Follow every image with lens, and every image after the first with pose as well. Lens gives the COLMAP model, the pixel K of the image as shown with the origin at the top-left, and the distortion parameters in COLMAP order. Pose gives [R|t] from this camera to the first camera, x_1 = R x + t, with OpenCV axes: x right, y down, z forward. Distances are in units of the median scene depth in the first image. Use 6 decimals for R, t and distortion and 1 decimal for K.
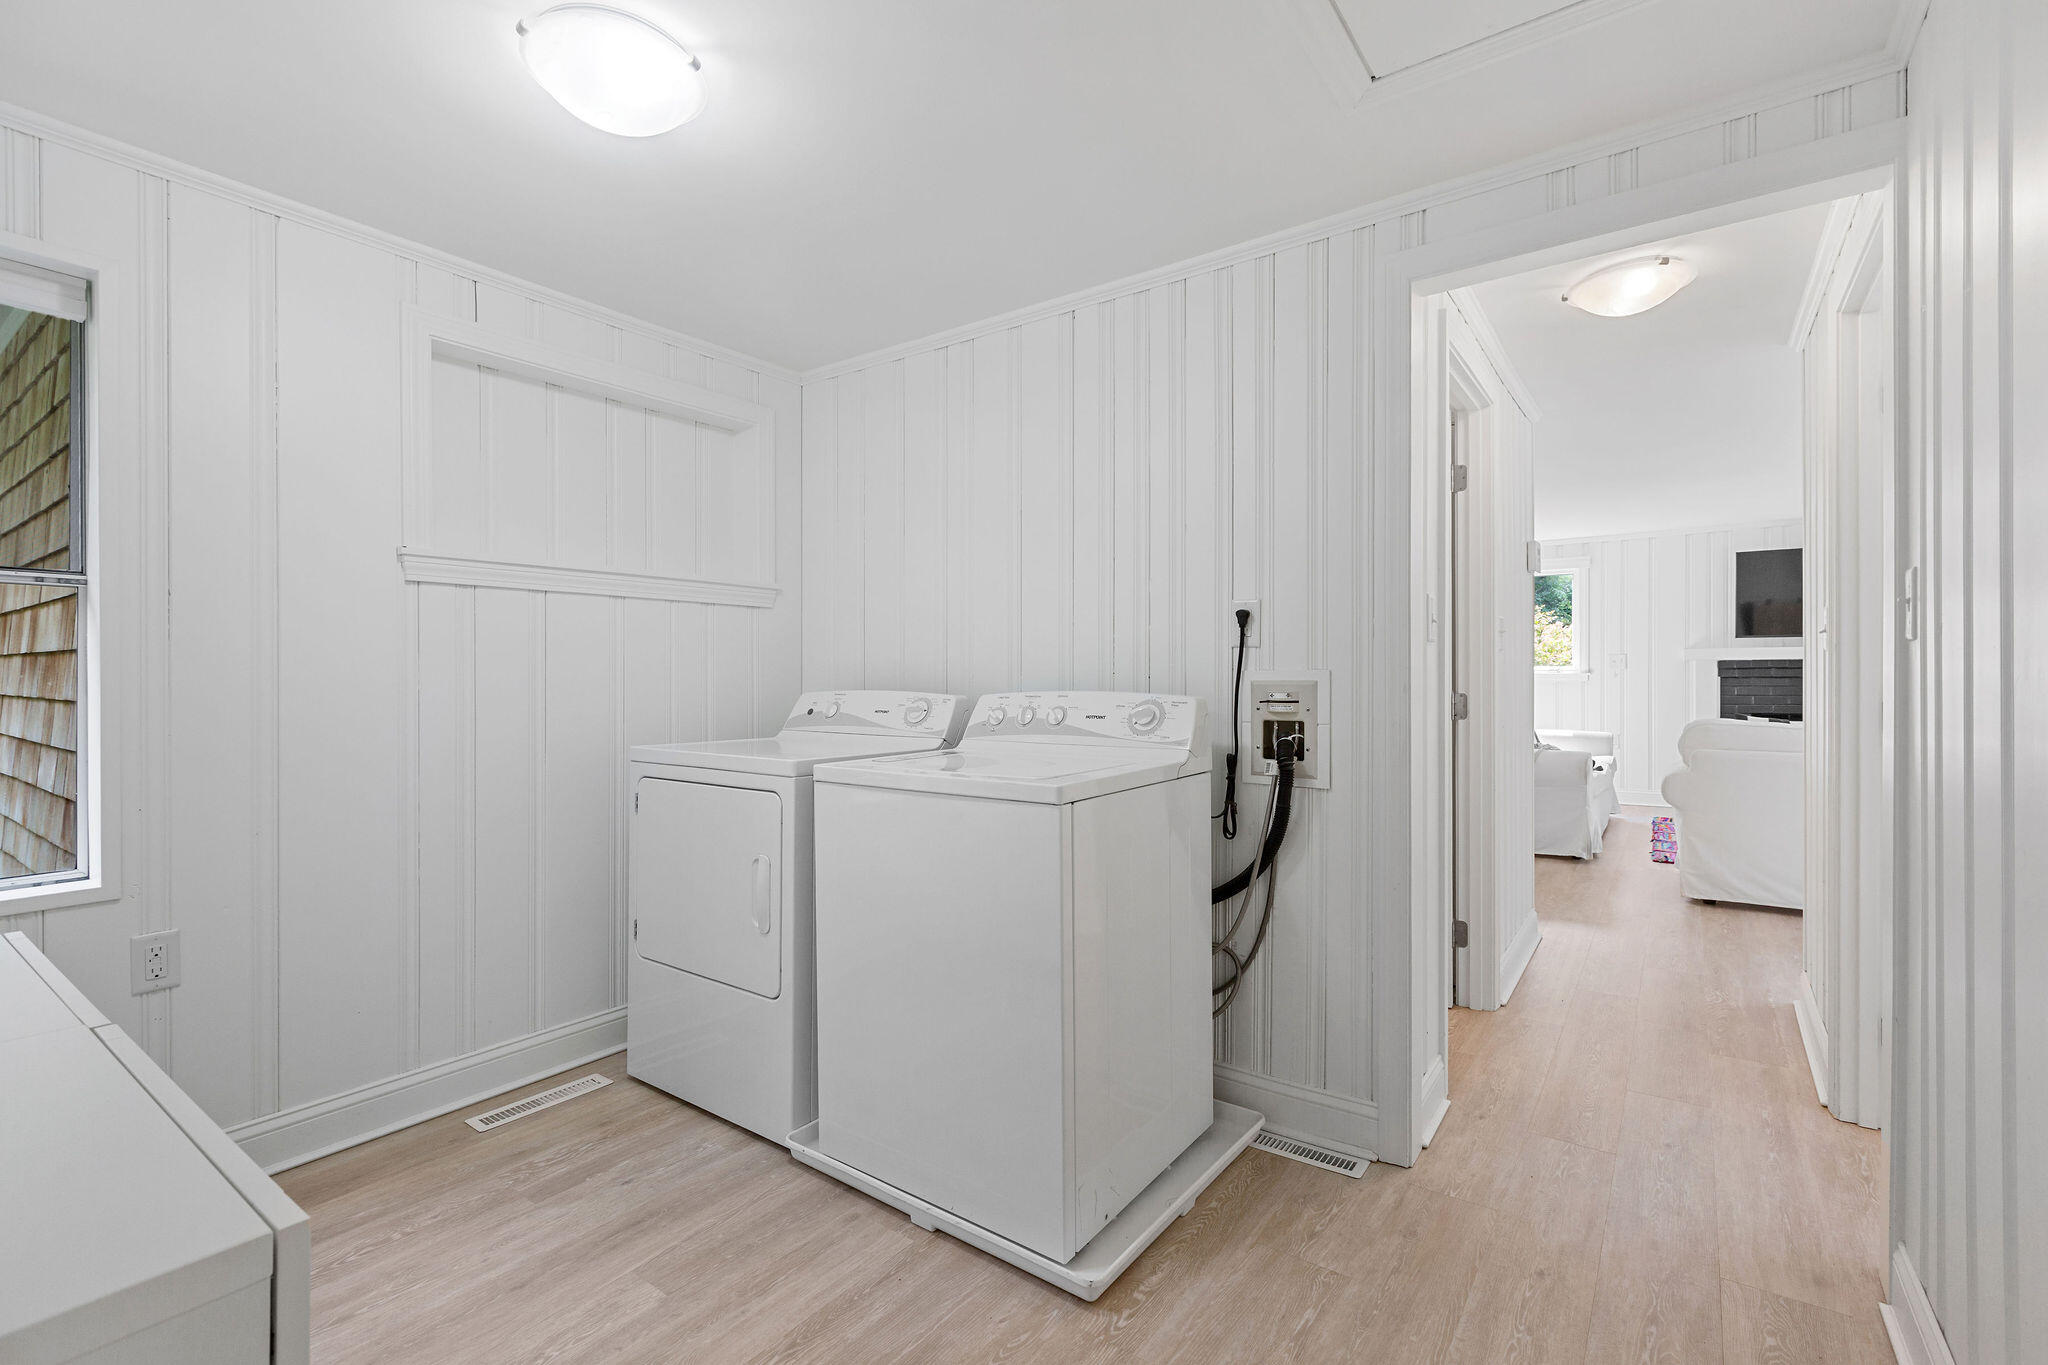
lens RADIAL K [[921.6, 0, 1020.8], [0, 921.6, 673.4], [0, 0, 1]] dist [0.006358, -0.002252]
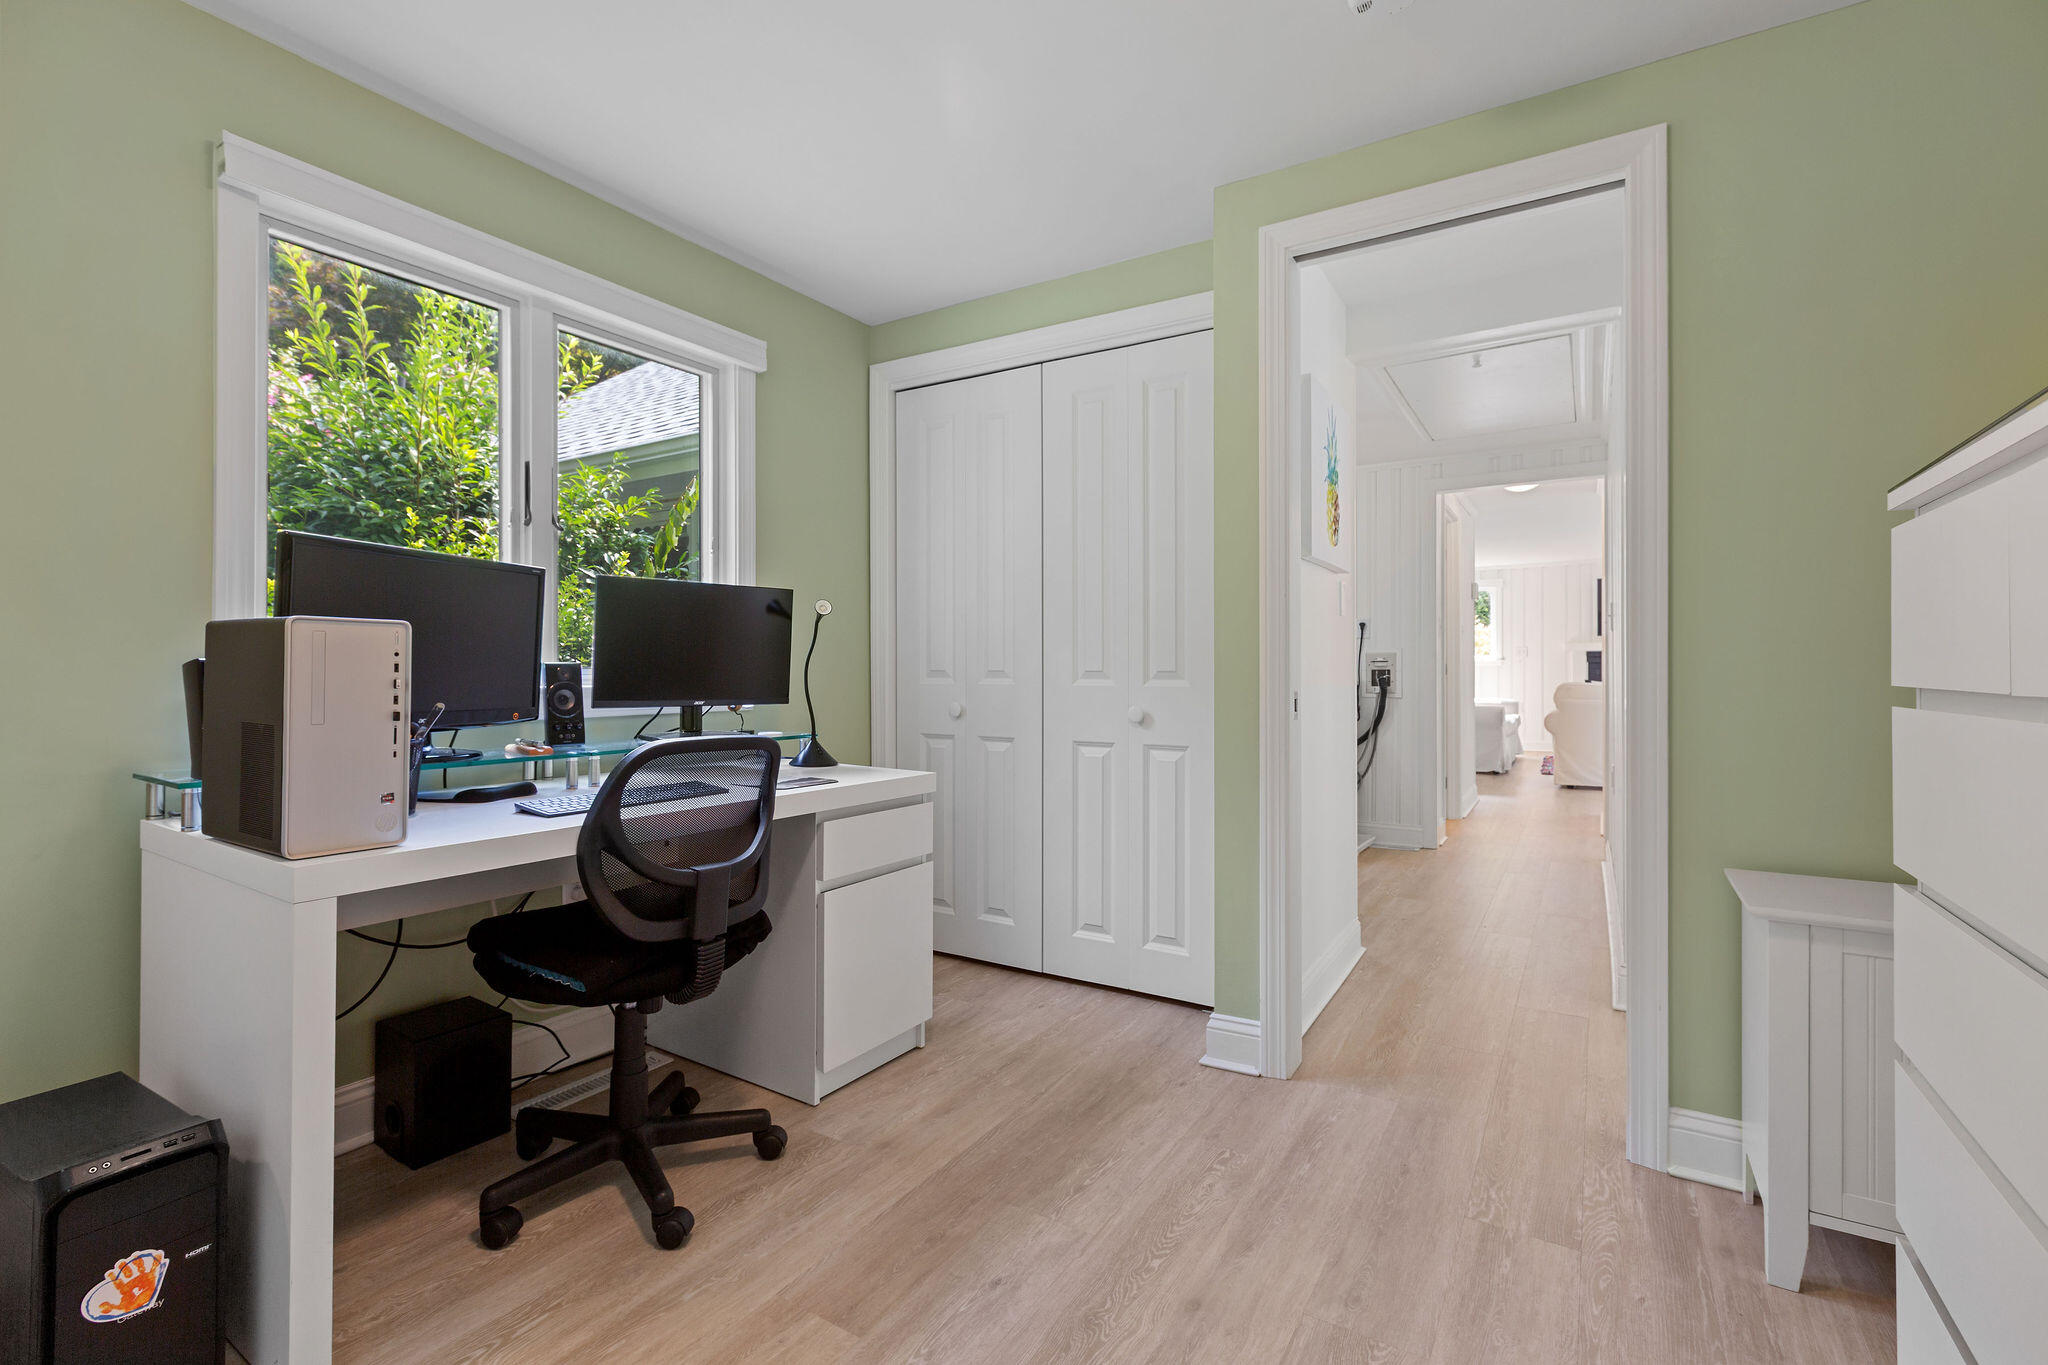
lens RADIAL K [[921.6, 0, 1025.9], [0, 921.6, 672.6], [0, 0, 1]] dist [0.006358, -0.002252]
pose [[0.996979, -0.005005, 0.077515, -0.483555], [0.005066, 0.999987, -0.000589, 0.033809], [-0.077511, 0.000980, 0.996991, -0.770450]]
